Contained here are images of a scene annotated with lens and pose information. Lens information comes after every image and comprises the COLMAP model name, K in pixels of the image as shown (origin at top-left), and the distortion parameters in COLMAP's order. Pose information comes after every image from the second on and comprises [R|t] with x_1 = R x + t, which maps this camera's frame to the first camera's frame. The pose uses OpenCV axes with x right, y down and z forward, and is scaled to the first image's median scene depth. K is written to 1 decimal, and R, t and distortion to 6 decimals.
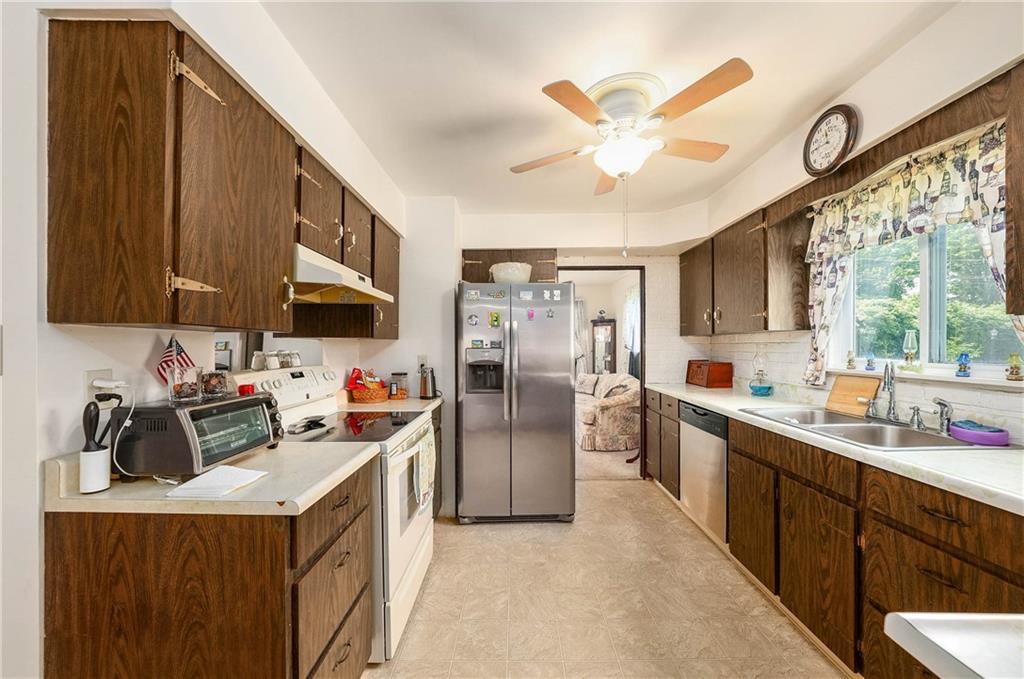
lens RADIAL K [[351.6, 0, 512.4], [0, 351.6, 349.0], [0, 0, 1]] dist [-0.028950, 0.005543]
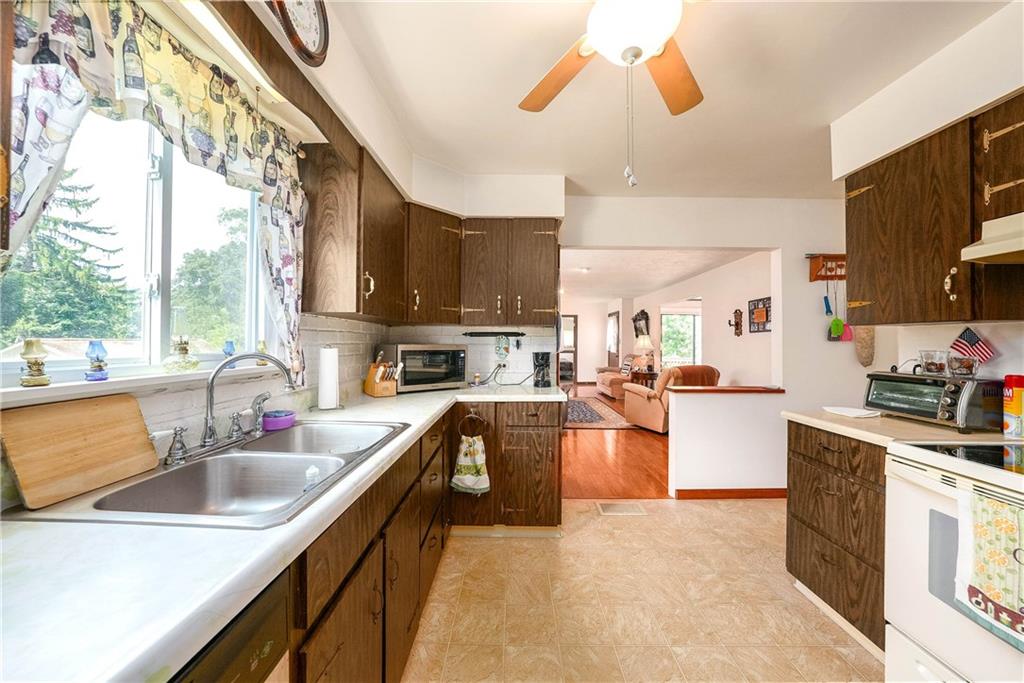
lens RADIAL K [[364.1, 0, 508.6], [0, 364.1, 340.4], [0, 0, 1]] dist [-0.020799, 0.000356]
pose [[-0.999979, -0.001982, -0.006249, 0.553494], [-0.002019, 0.999981, 0.005848, 0.003335], [0.006238, 0.005861, -0.999963, 1.671310]]
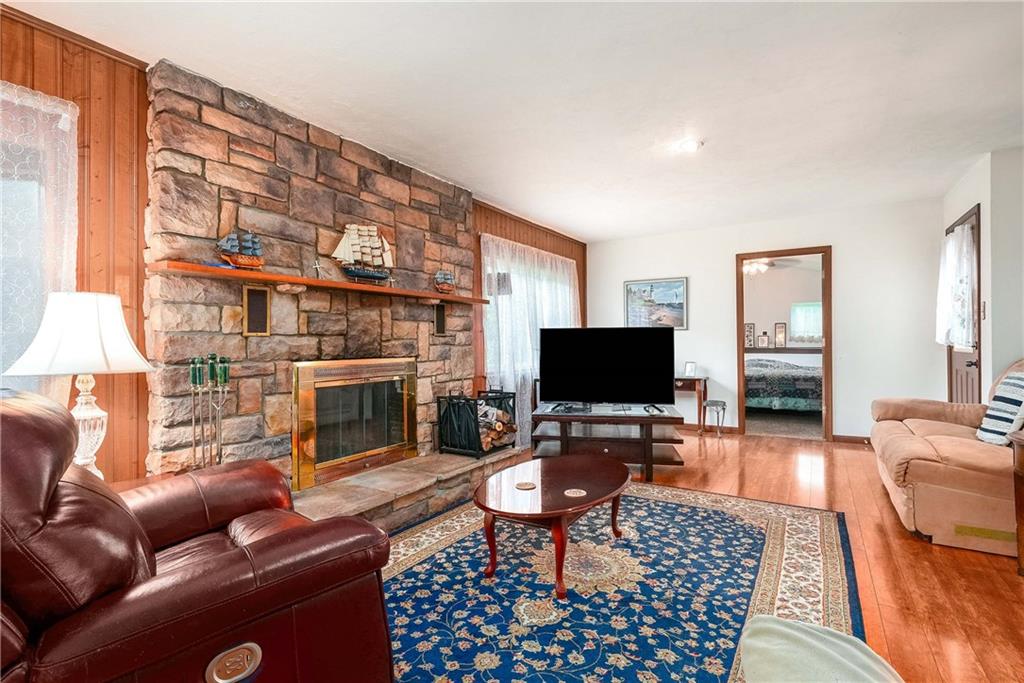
lens RADIAL K [[481.8, 0, 508.5], [0, 481.8, 337.7], [0, 0, 1]] dist [-0.000324, 0.000300]
pose [[-0.849319, 0.010036, 0.527785, -0.532658], [0.013041, 0.999913, 0.001972, 0.130105], [-0.527719, 0.008558, -0.849376, -1.024002]]
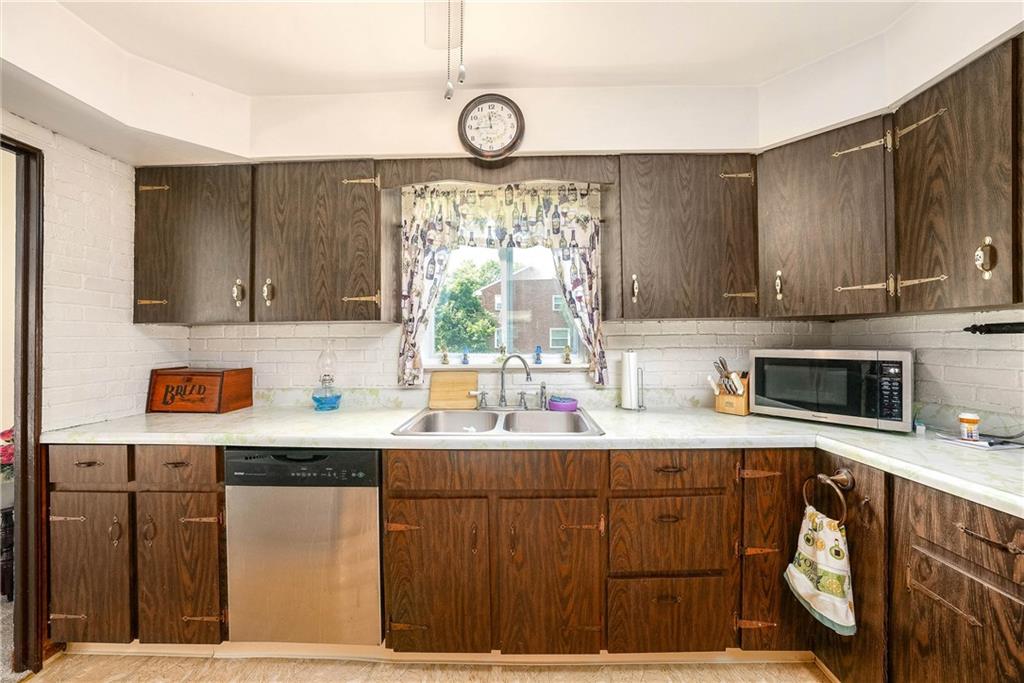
lens RADIAL K [[353.7, 0, 513.7], [0, 353.7, 339.1], [0, 0, 1]] dist [-0.032954, 0.007293]
pose [[0.006585, 0.011125, 0.999916, -0.046511], [0.015664, 0.999814, -0.011227, -0.000155], [-0.999856, 0.015736, 0.006410, 0.952816]]
